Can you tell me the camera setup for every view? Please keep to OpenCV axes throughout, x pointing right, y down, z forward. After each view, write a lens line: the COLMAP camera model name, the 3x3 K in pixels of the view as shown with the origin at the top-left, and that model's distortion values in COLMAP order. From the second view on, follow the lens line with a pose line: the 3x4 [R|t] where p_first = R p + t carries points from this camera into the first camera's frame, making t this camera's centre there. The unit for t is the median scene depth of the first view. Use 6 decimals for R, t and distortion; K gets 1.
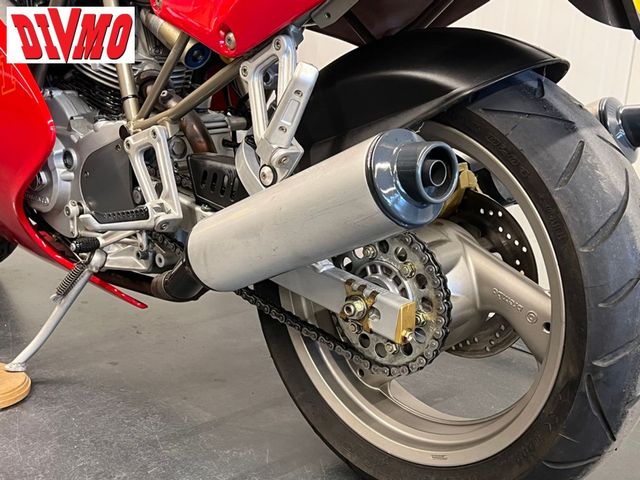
lens RADIAL K [[840.8, 0, 325.4], [0, 840.8, 245.6], [0, 0, 1]] dist [0.085477, 0.000000]
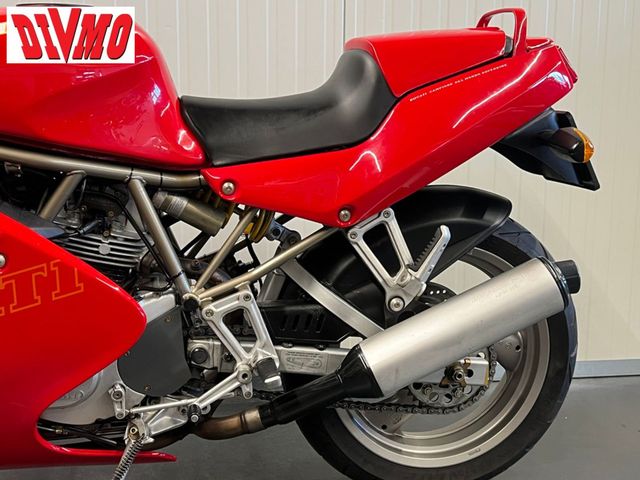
lens RADIAL K [[840.8, 0, 322.5], [0, 840.8, 237.1], [0, 0, 1]] dist [0.085477, 0.000000]
pose [[0.584651, -0.189609, 0.788817, -1.032487], [0.225865, 0.971906, 0.066213, -0.263261], [-0.779210, 0.139454, 0.611051, 0.182566]]
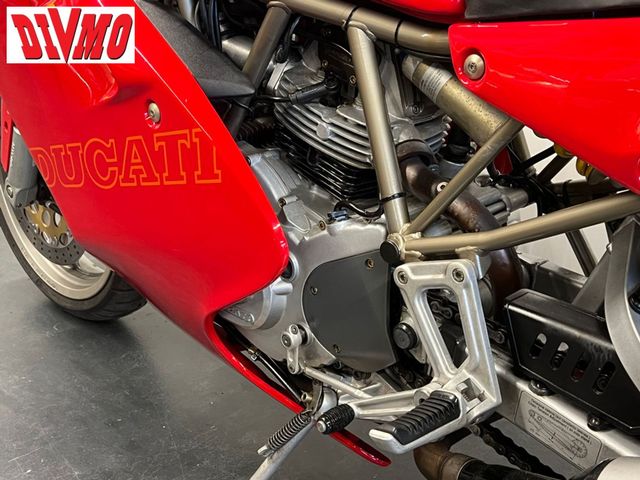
lens RADIAL K [[840.8, 0, 318.5], [0, 840.8, 240.4], [0, 0, 1]] dist [0.085477, 0.000000]
pose [[0.998888, -0.004728, -0.046903, -0.272671], [0.010442, 0.992433, 0.122345, -0.232837], [0.045970, -0.122699, 0.991379, 0.356144]]
